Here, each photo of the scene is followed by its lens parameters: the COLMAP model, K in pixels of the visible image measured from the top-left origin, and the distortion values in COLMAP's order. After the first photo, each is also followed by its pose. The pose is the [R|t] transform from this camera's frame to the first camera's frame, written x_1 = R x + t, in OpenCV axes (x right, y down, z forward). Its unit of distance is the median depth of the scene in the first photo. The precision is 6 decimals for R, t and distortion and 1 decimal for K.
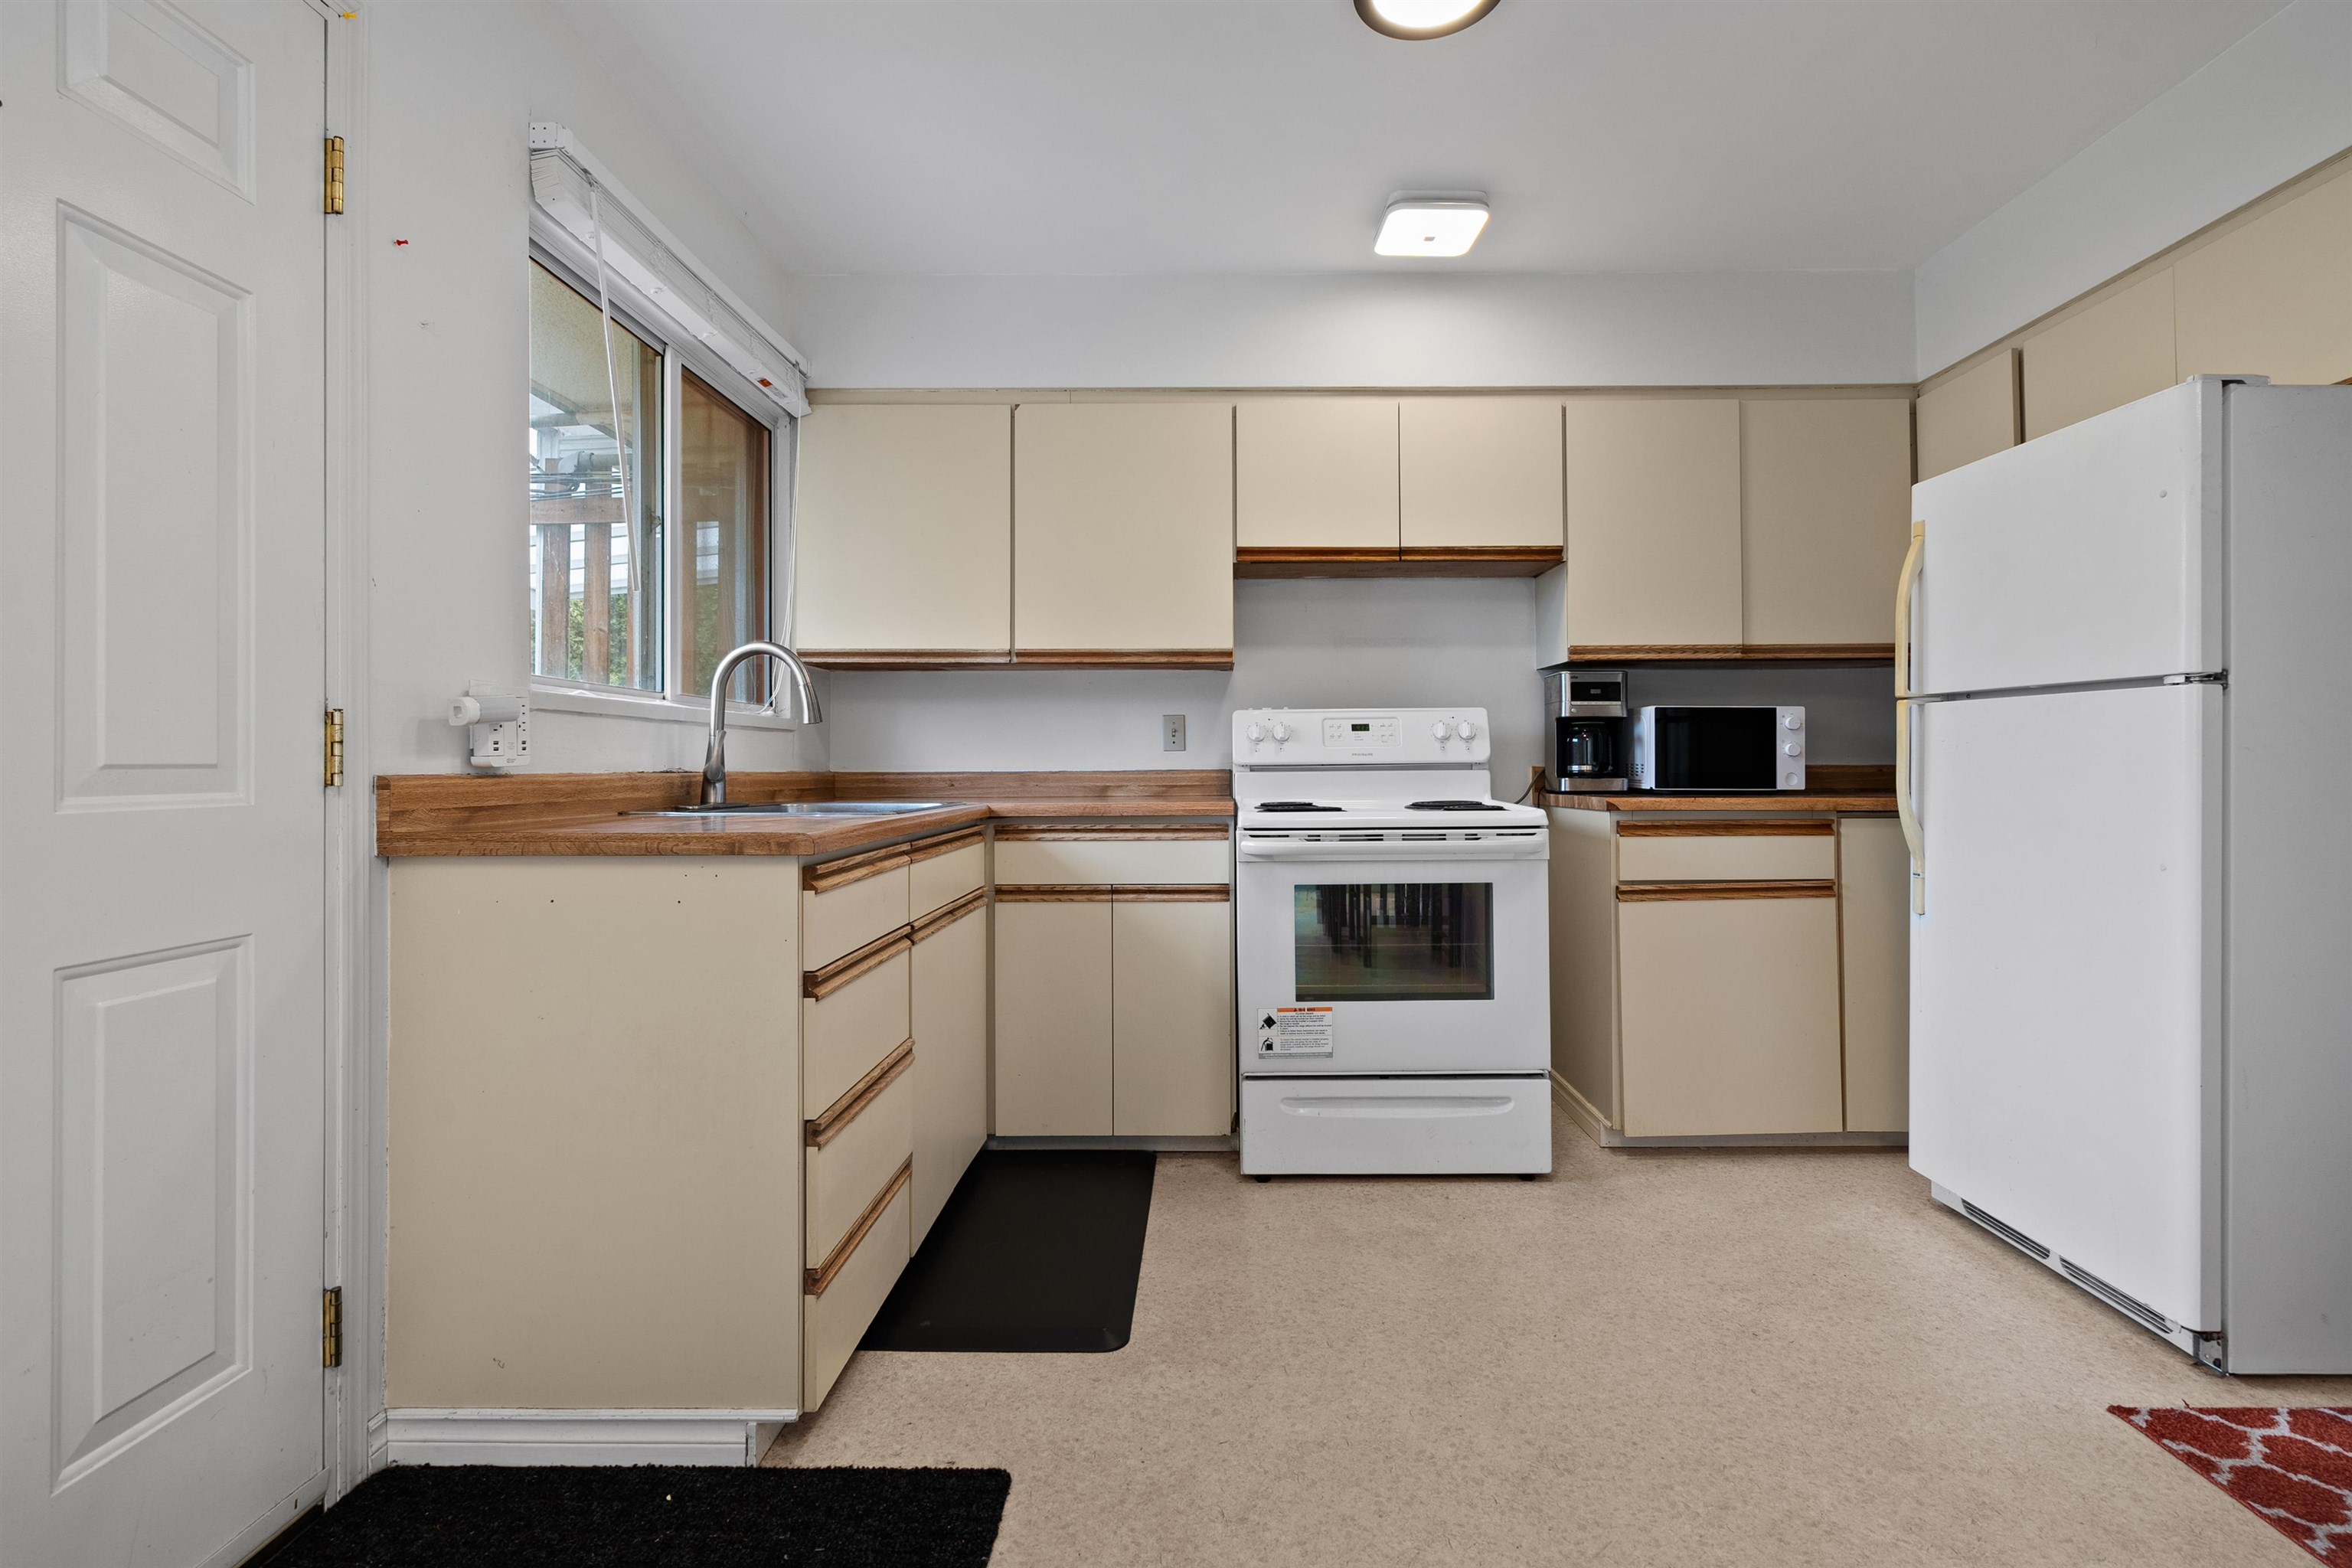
lens RADIAL K [[1057.9, 0, 1218.7], [0, 1057.9, 748.3], [0, 0, 1]] dist [-0.006487, 0.002994]
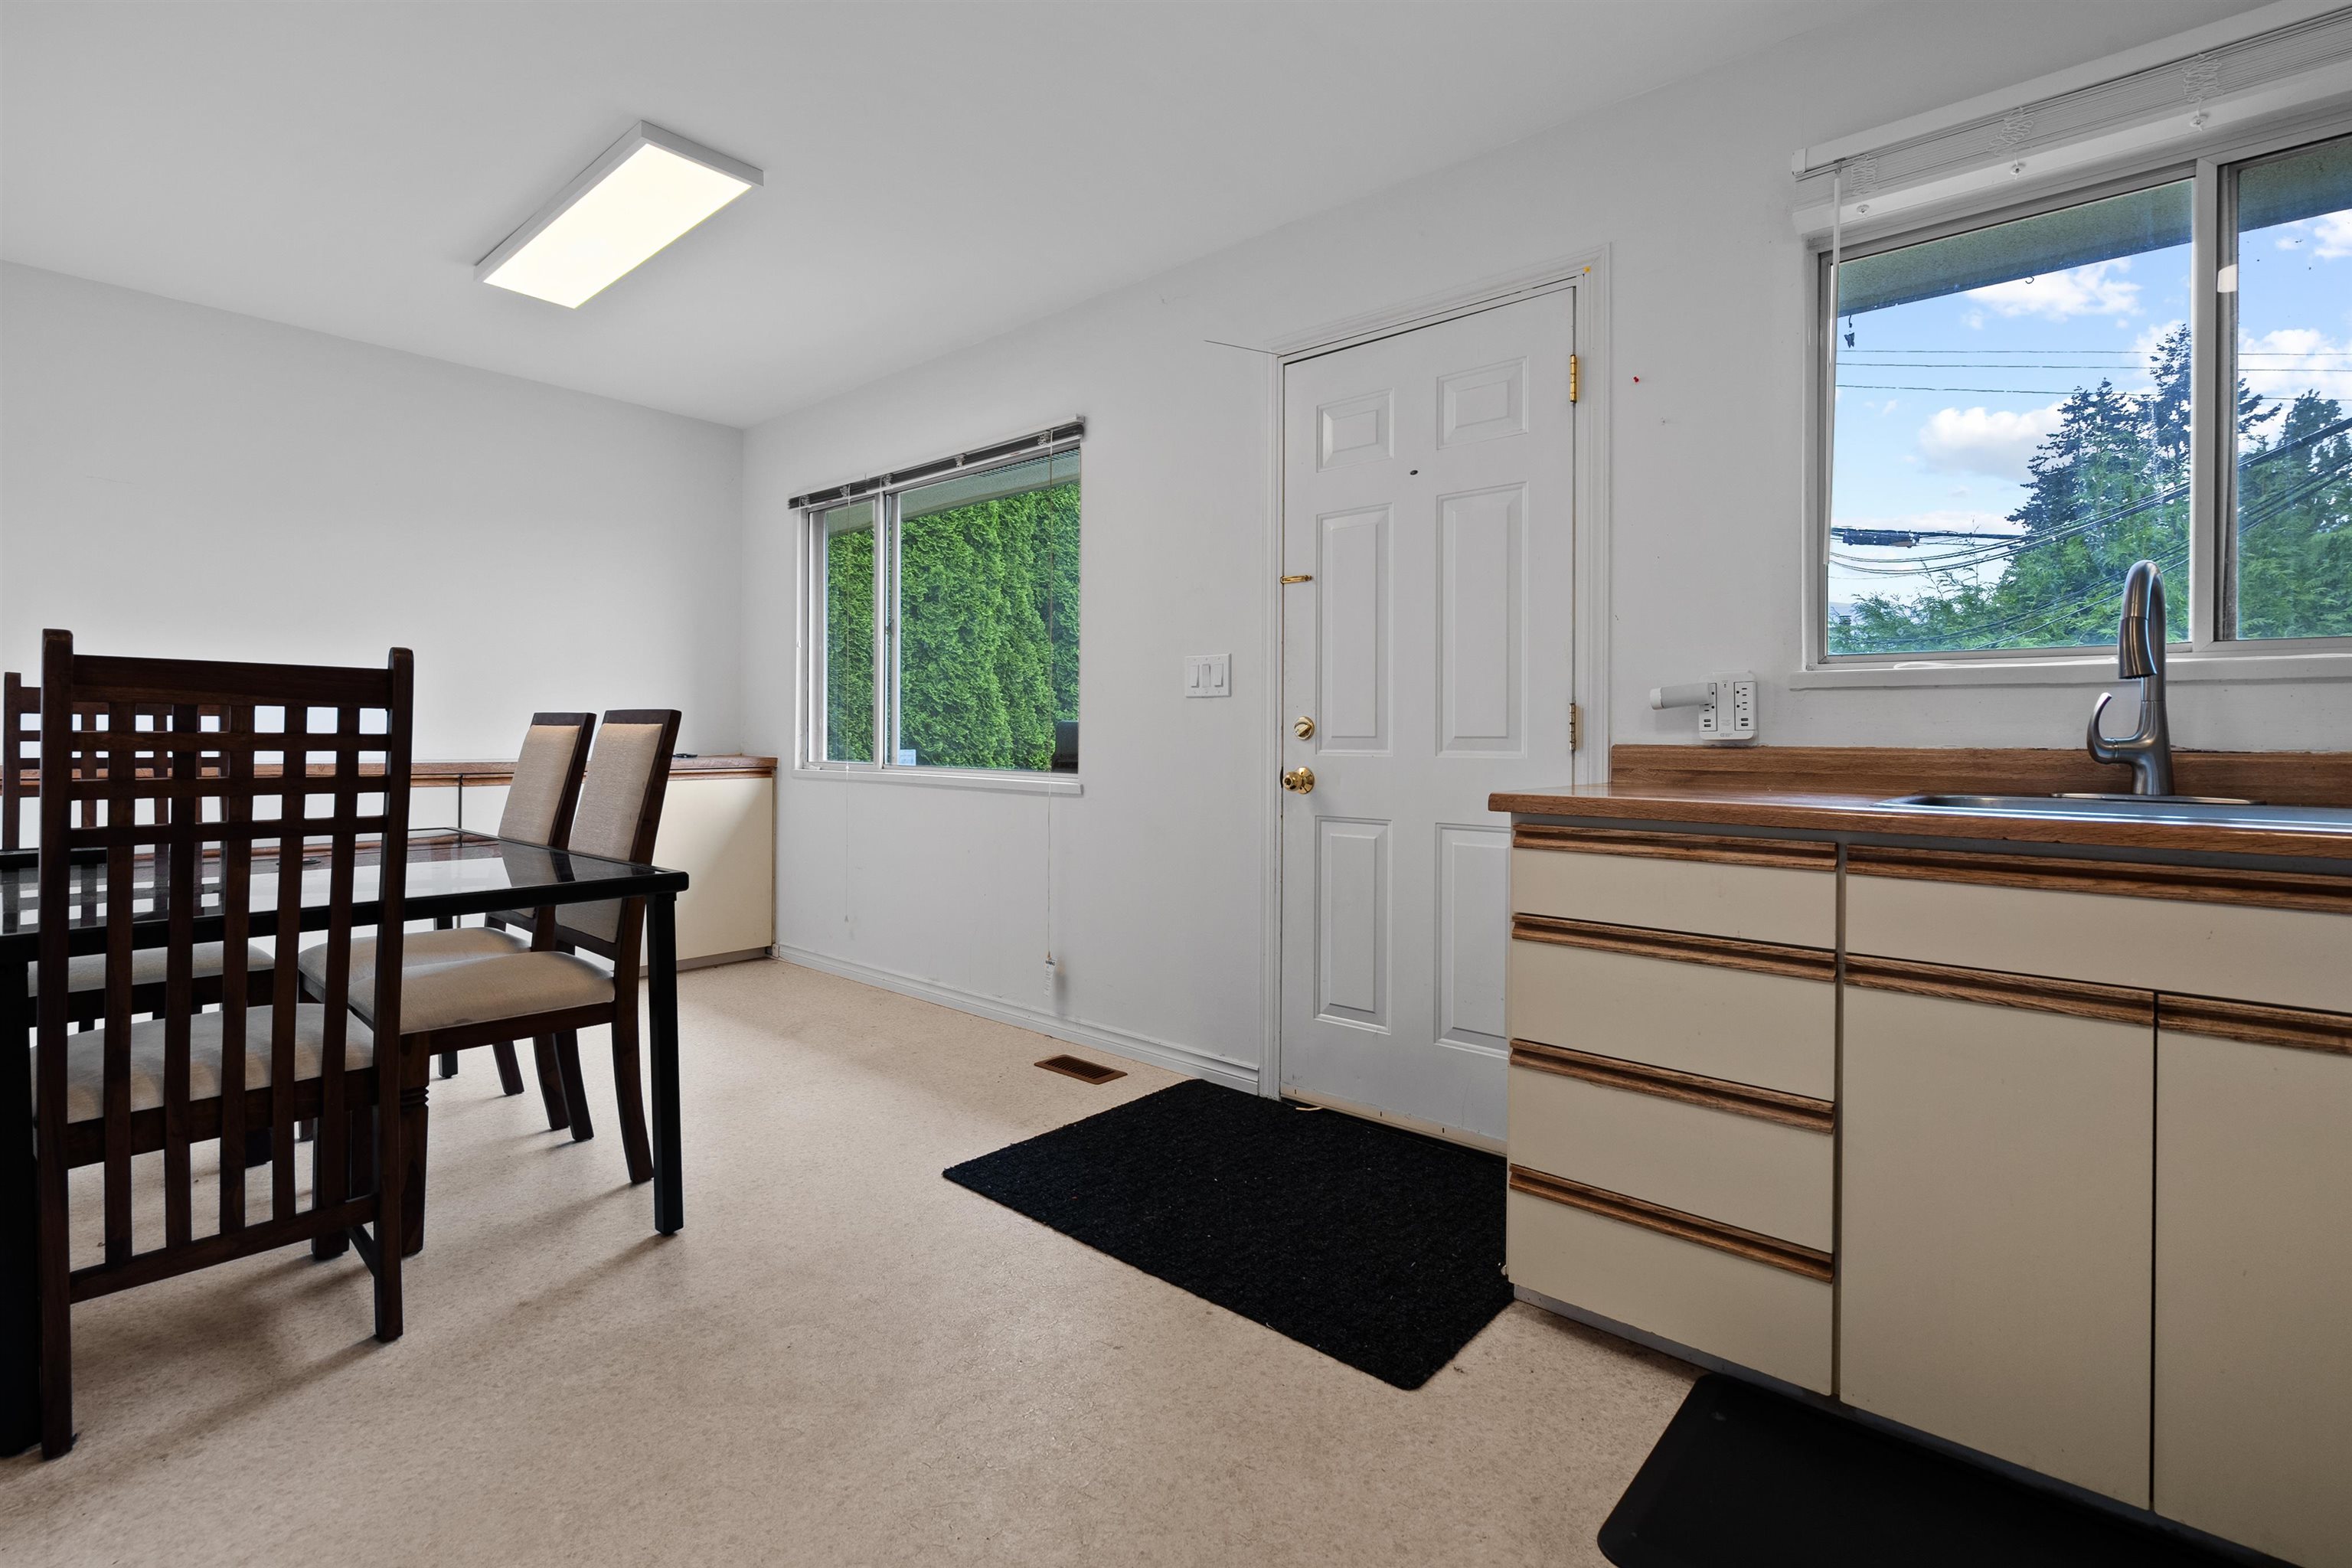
lens RADIAL K [[1057.9, 0, 1175.9], [0, 1057.9, 740.1], [0, 0, 1]] dist [-0.006487, 0.002994]
pose [[-0.649860, 0.002532, -0.760050, 0.437794], [0.006299, 0.999978, -0.002055, 0.010372], [0.760028, -0.006123, -0.649861, 0.853873]]
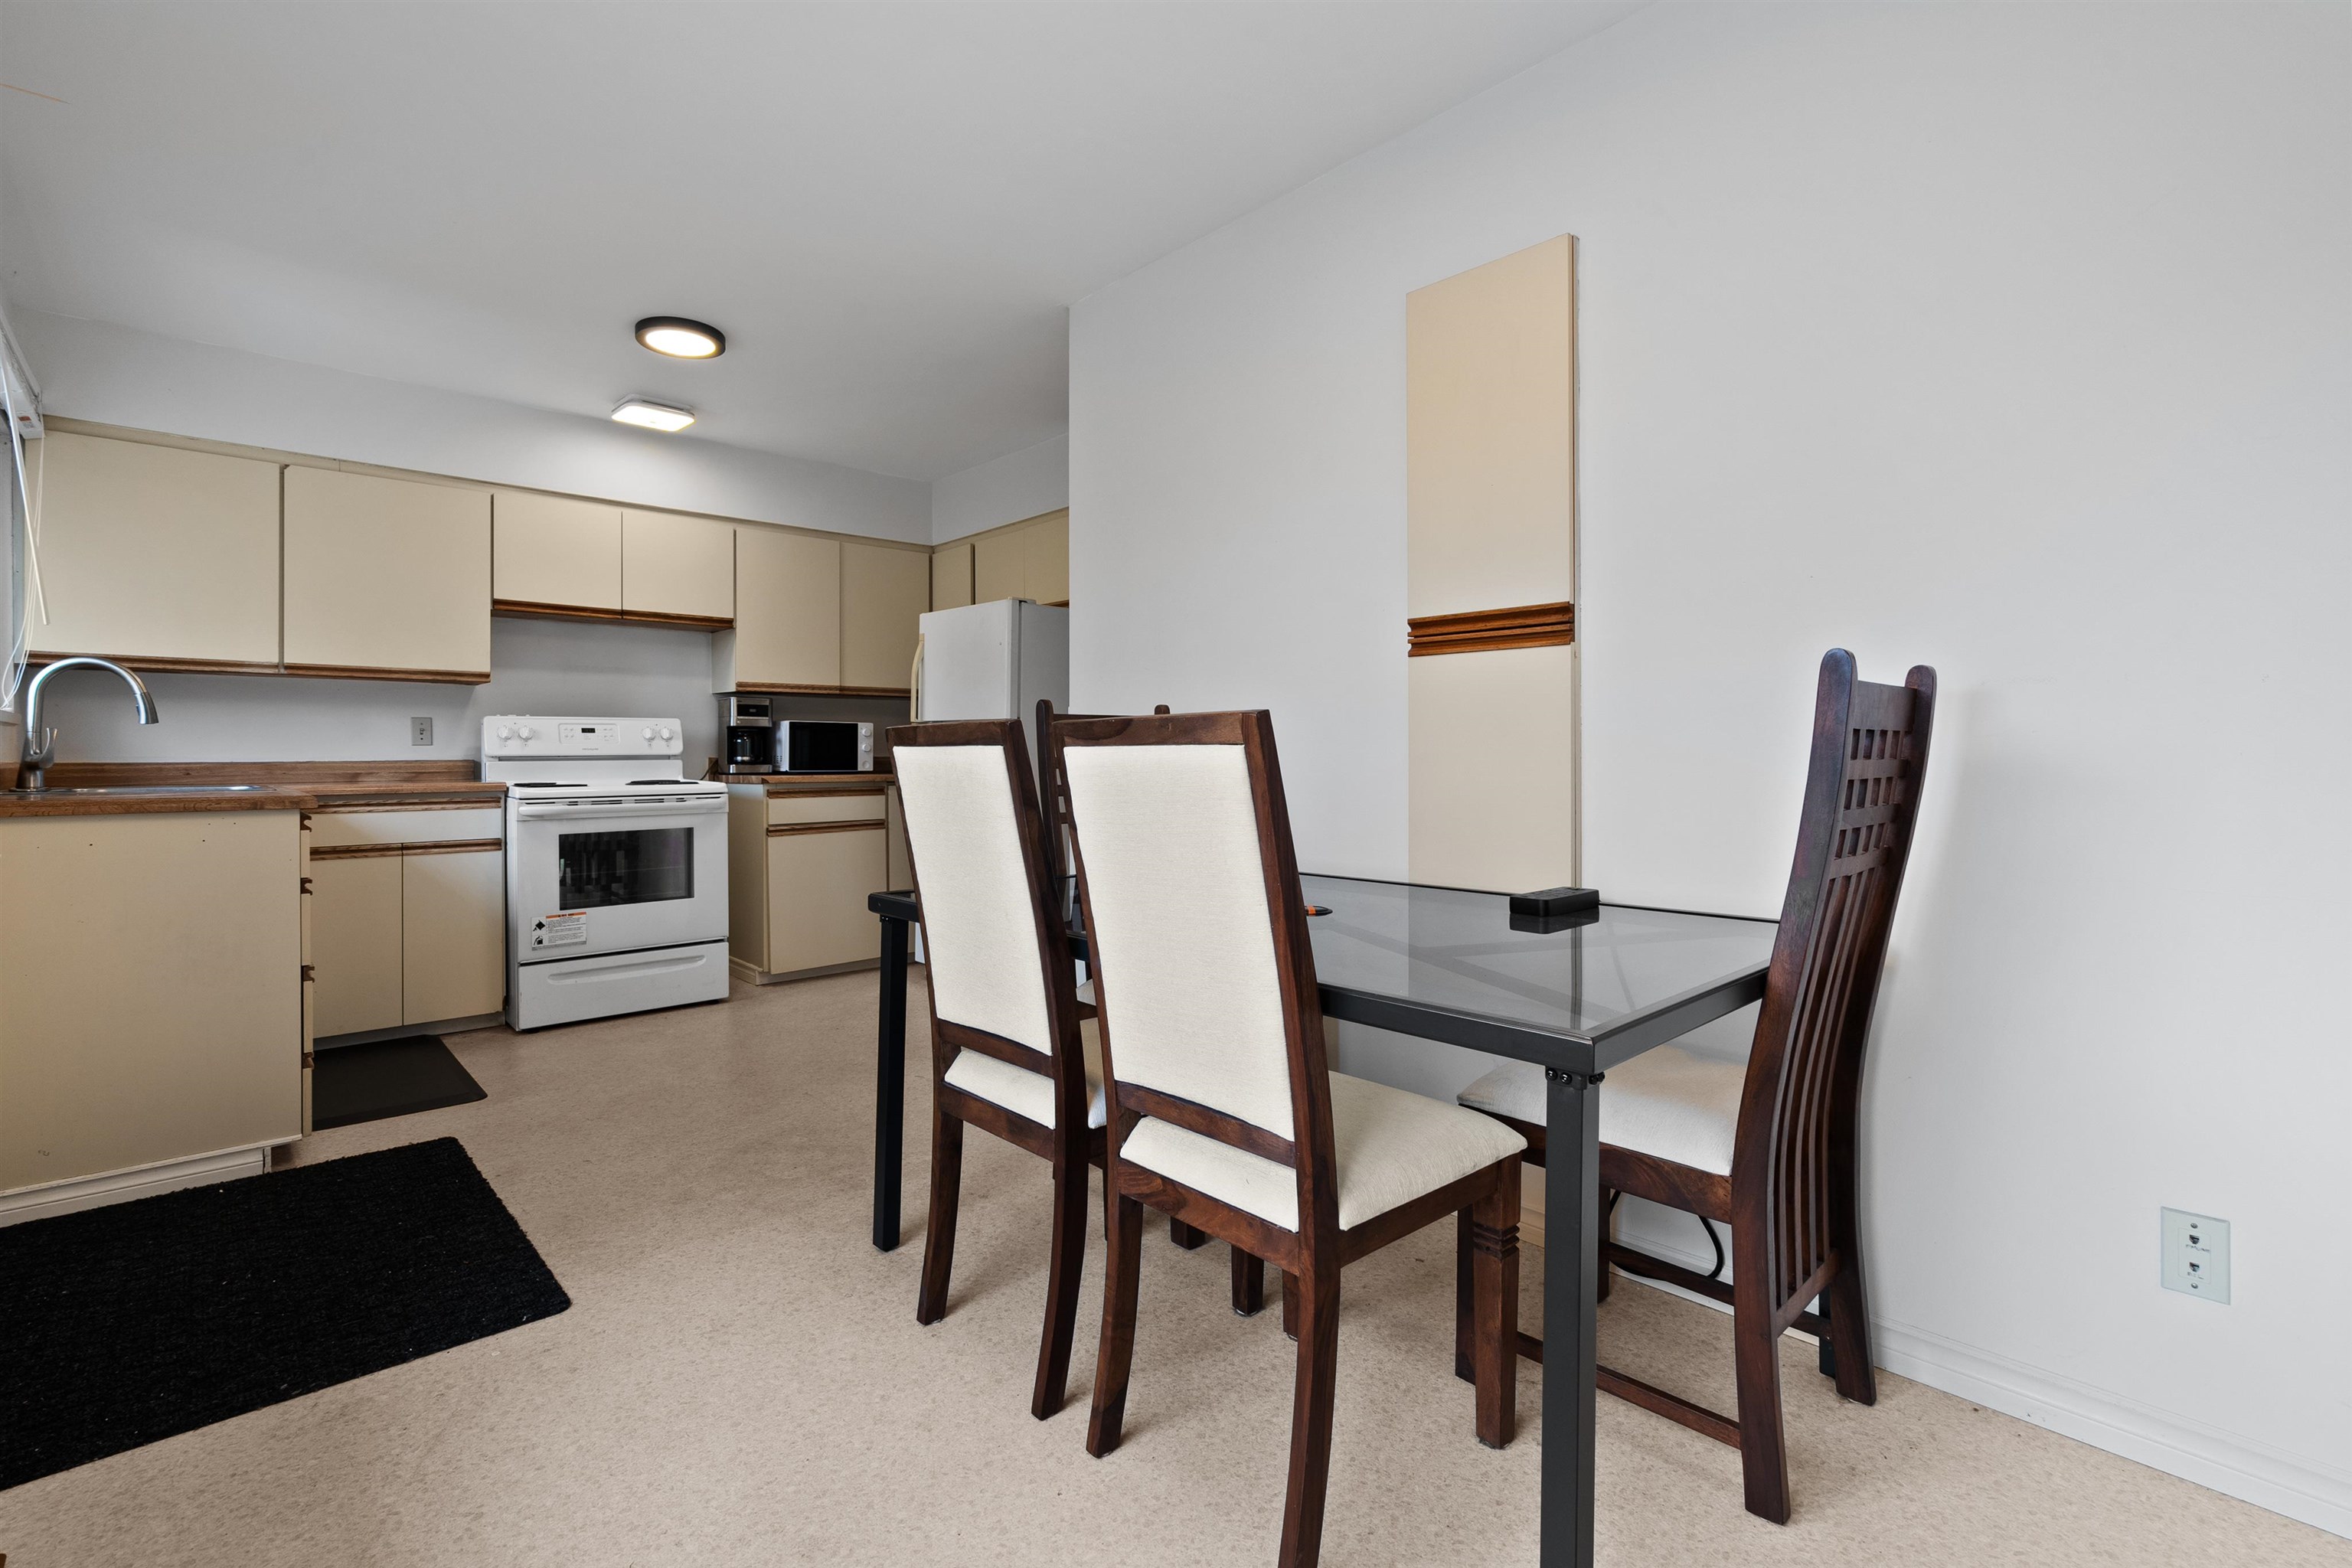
lens RADIAL K [[1057.9, 0, 1176.0], [0, 1057.9, 748.4], [0, 0, 1]] dist [-0.006487, 0.002994]
pose [[0.728754, 0.005548, 0.684753, -0.304486], [-0.010953, 0.999934, 0.003554, -0.010116], [-0.684688, -0.010090, 0.728766, -0.678172]]
